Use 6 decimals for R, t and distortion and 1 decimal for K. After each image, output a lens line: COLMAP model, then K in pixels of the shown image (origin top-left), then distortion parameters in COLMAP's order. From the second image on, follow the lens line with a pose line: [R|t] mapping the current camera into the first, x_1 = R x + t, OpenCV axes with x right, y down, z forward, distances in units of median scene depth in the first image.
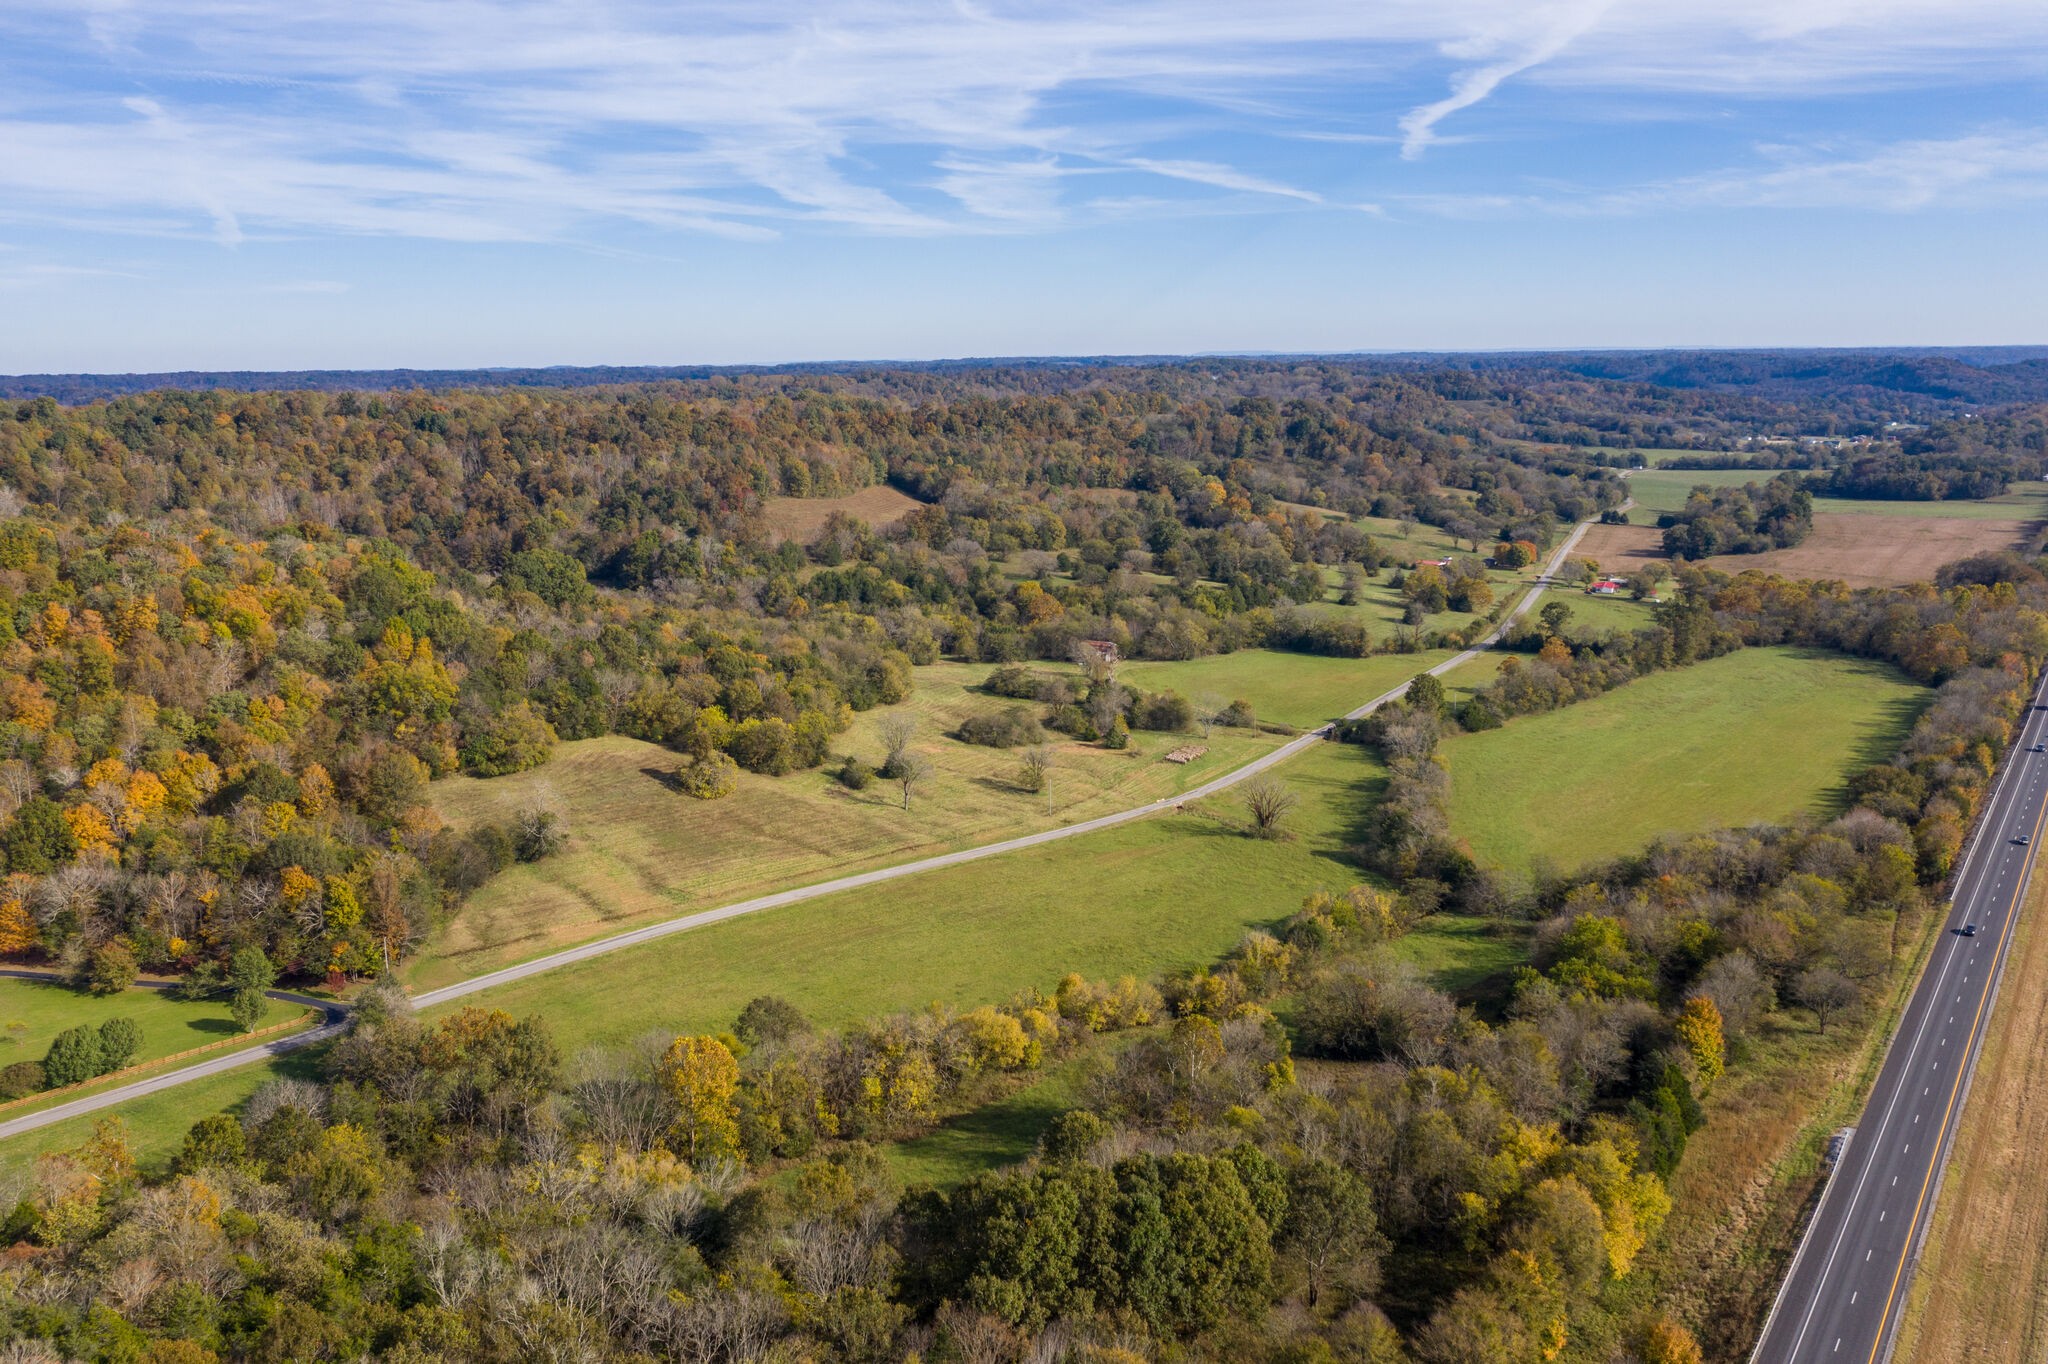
lens RADIAL K [[1608.1, 0, 1024.0], [0, 1608.1, 682.0], [0, 0, 1]] dist [-0.012857, 0.011791]
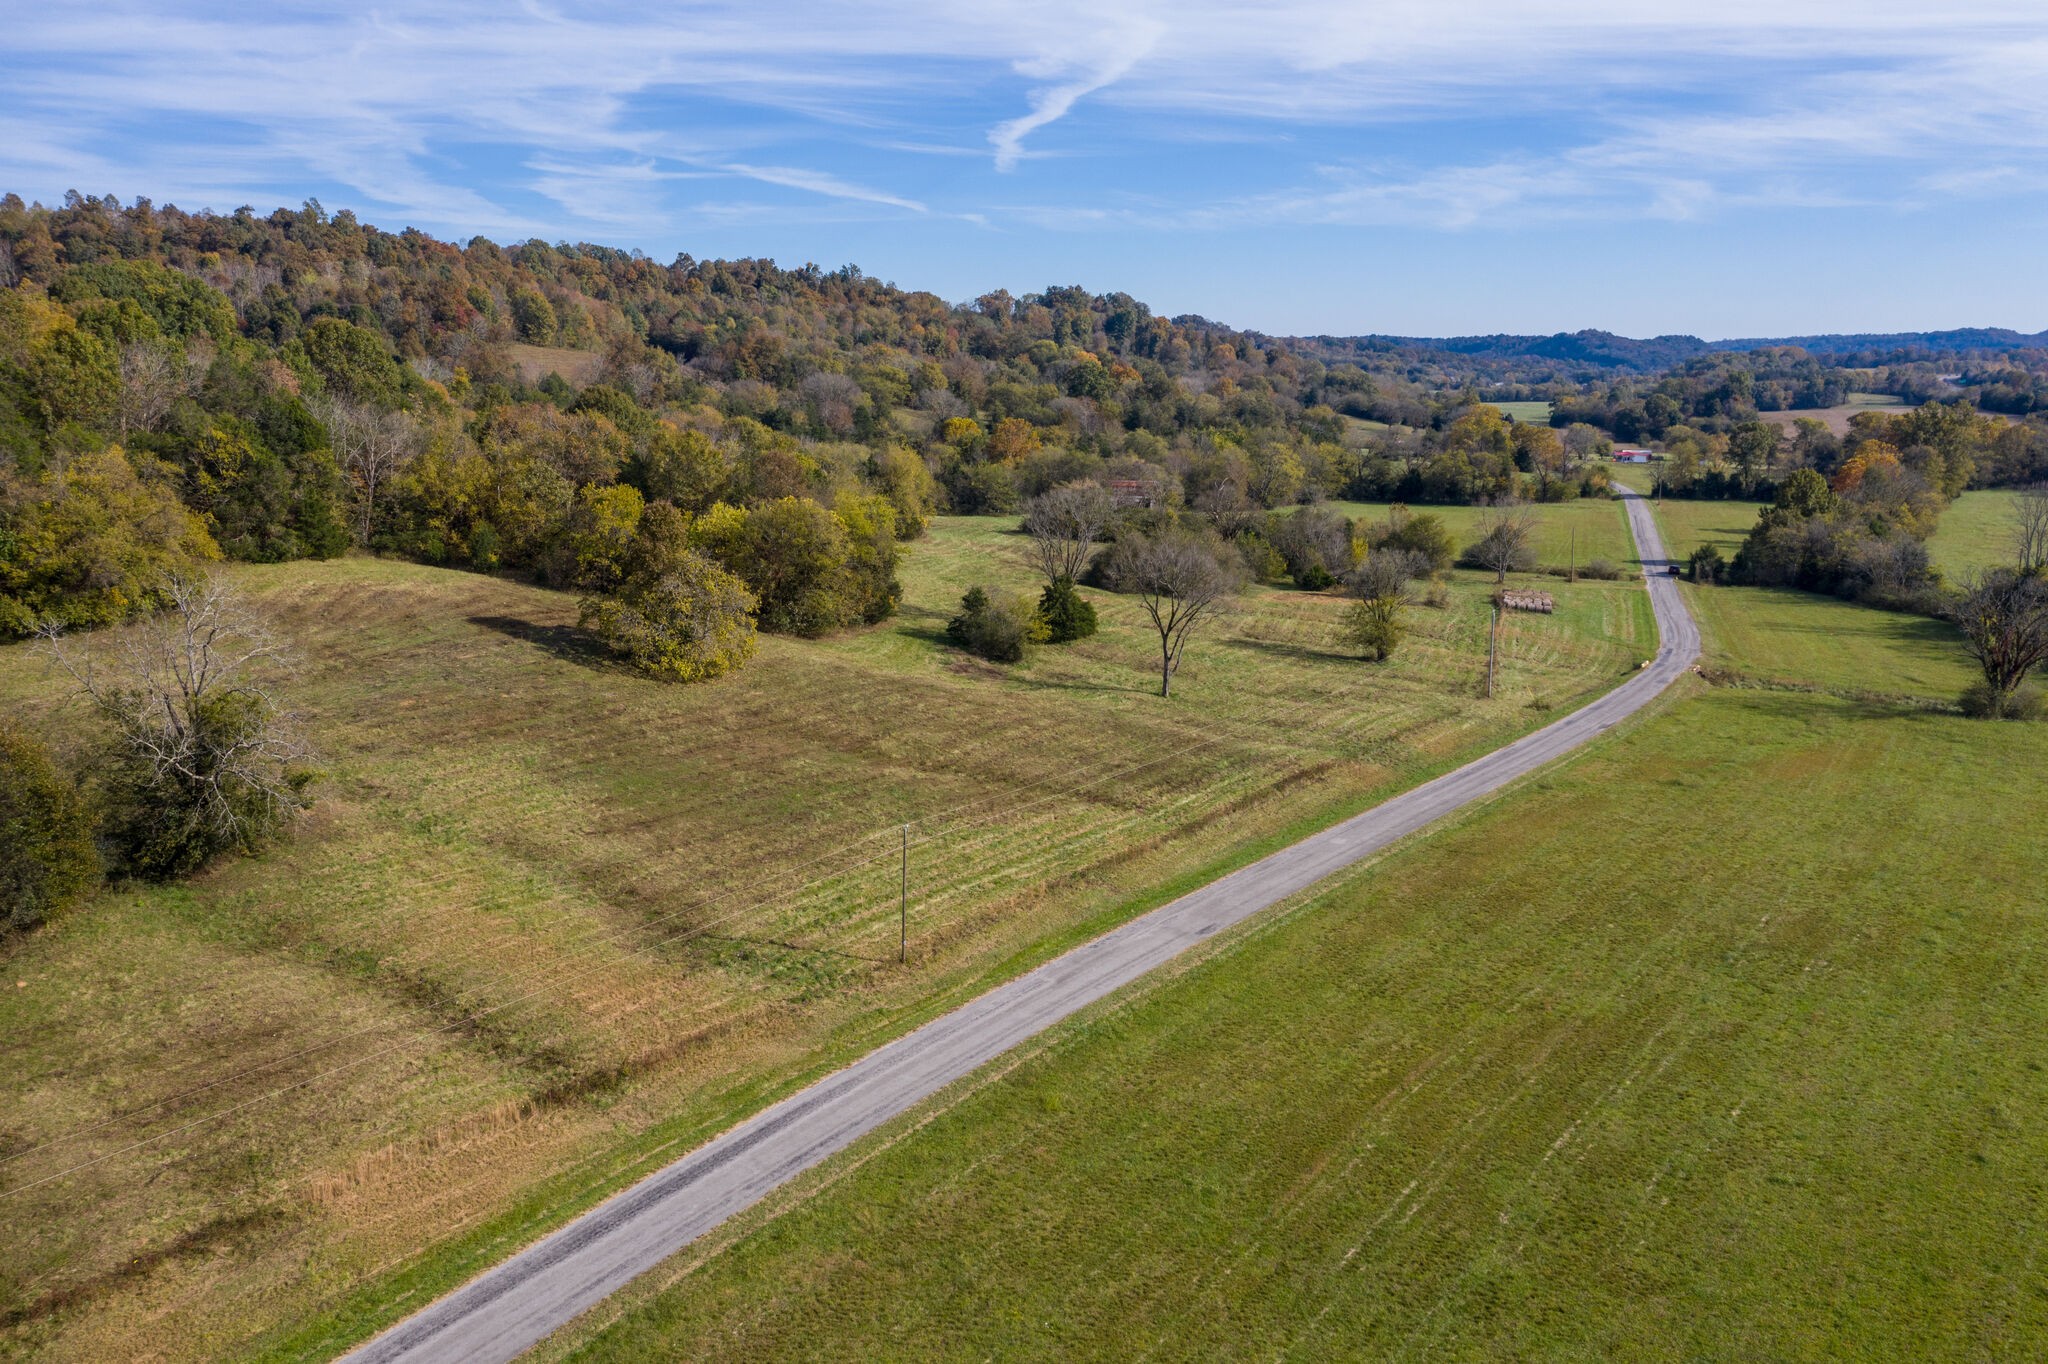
lens RADIAL K [[1598.8, 0, 1012.2], [0, 1598.8, 683.1], [0, 0, 1]] dist [-0.012959, 0.002624]
pose [[0.975812, -0.041817, 0.214574, -0.109236], [0.042881, 0.999080, -0.000302, 0.041254], [-0.214364, 0.009496, 0.976708, 0.343462]]
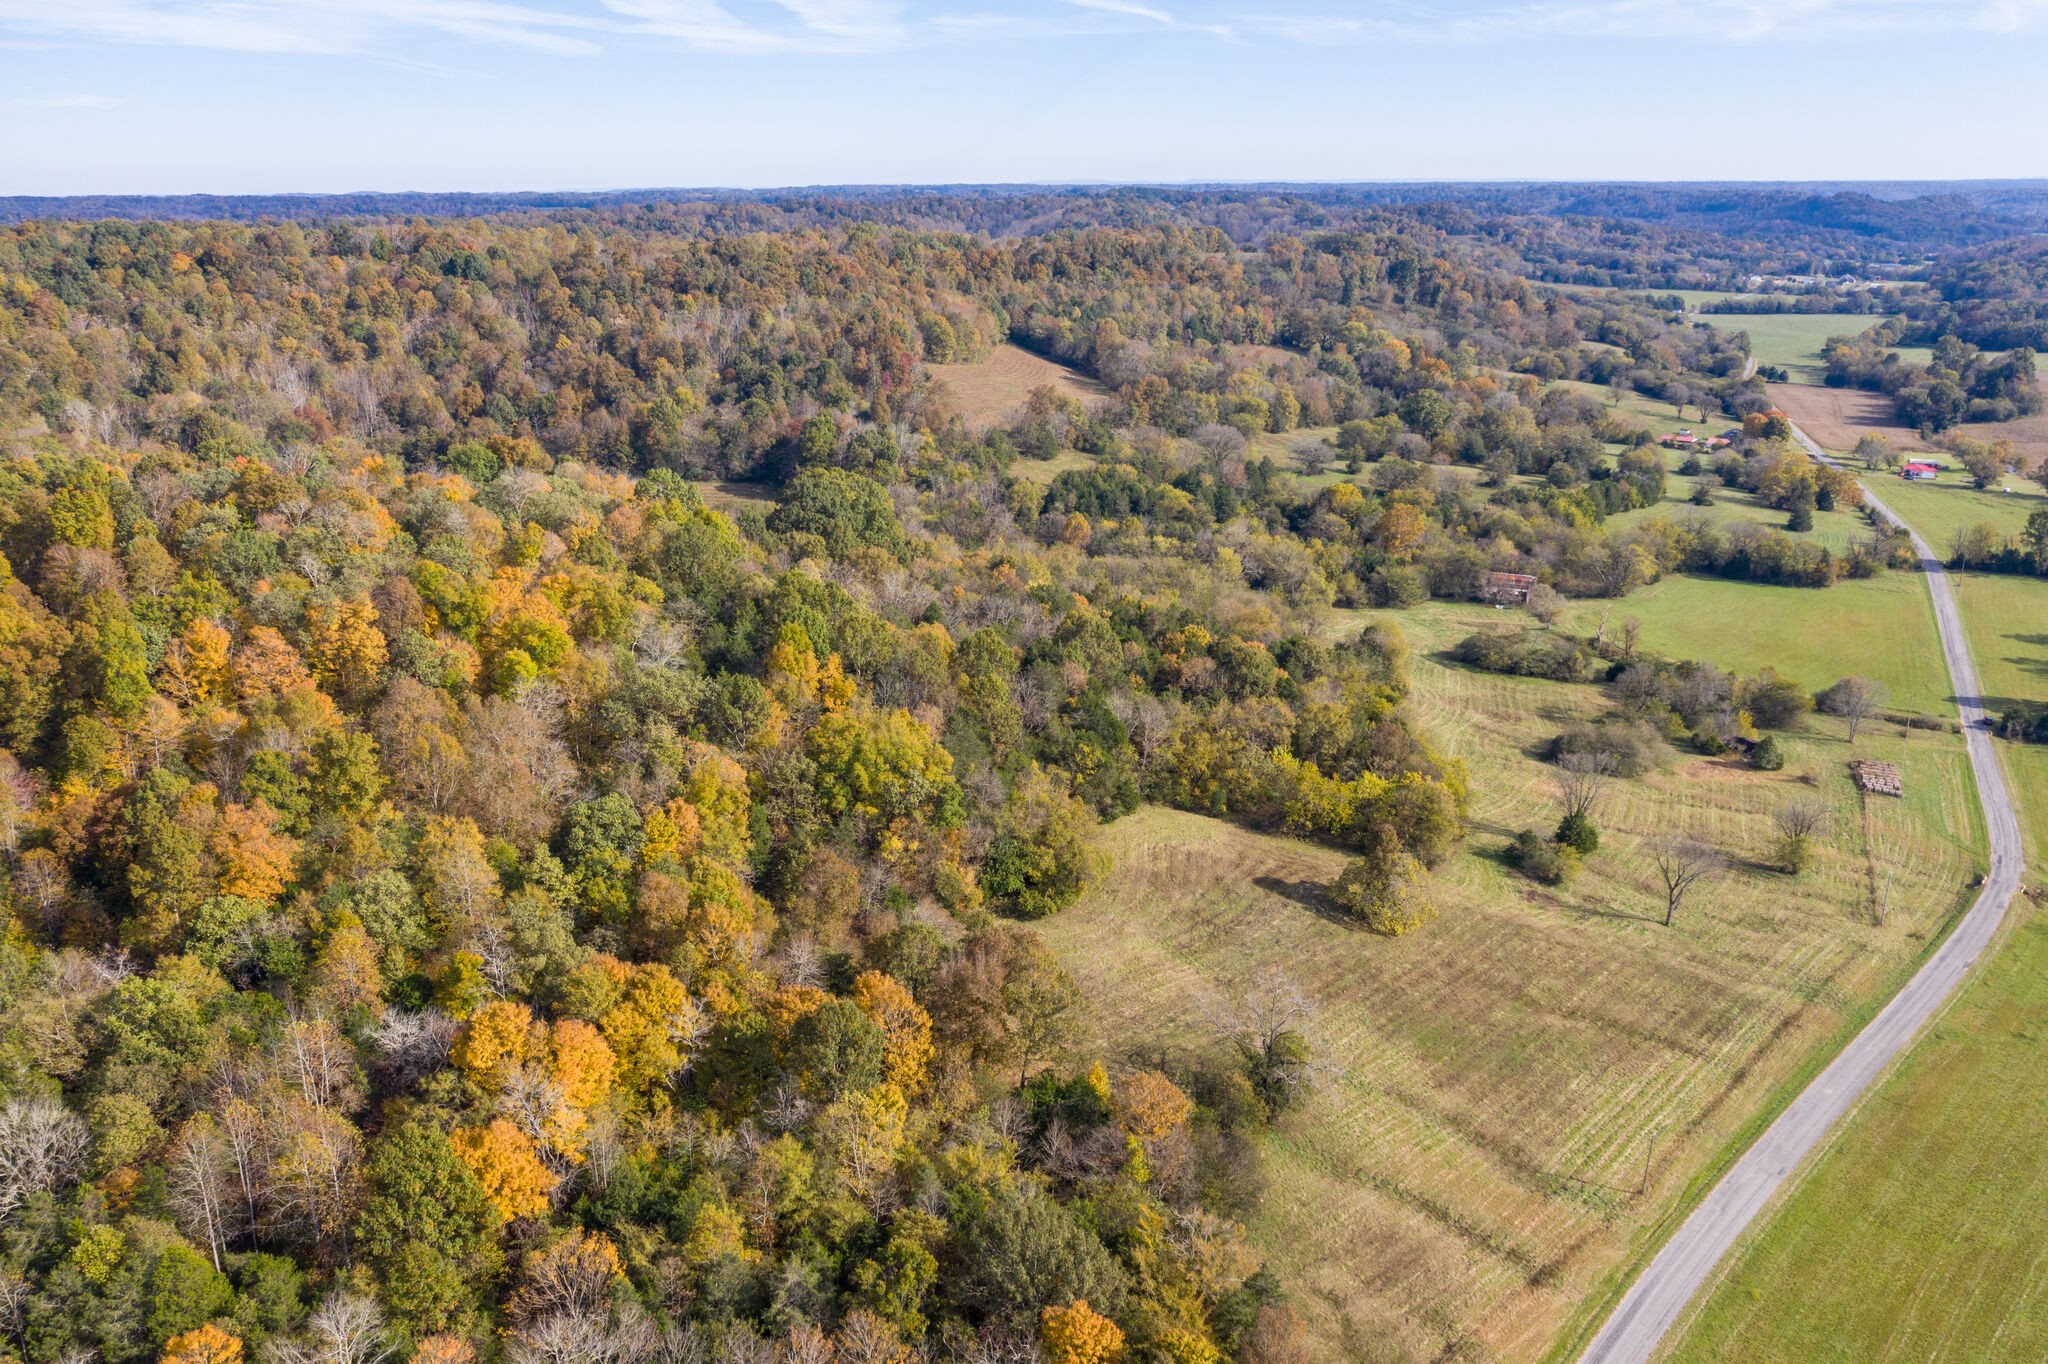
lens RADIAL K [[1598.8, 0, 1012.2], [0, 1598.8, 683.1], [0, 0, 1]] dist [-0.012959, 0.002624]
pose [[0.994624, -0.024090, 0.100713, -0.214008], [0.013646, 0.994574, 0.103137, -0.044996], [-0.102651, -0.101209, 0.989555, 0.236829]]
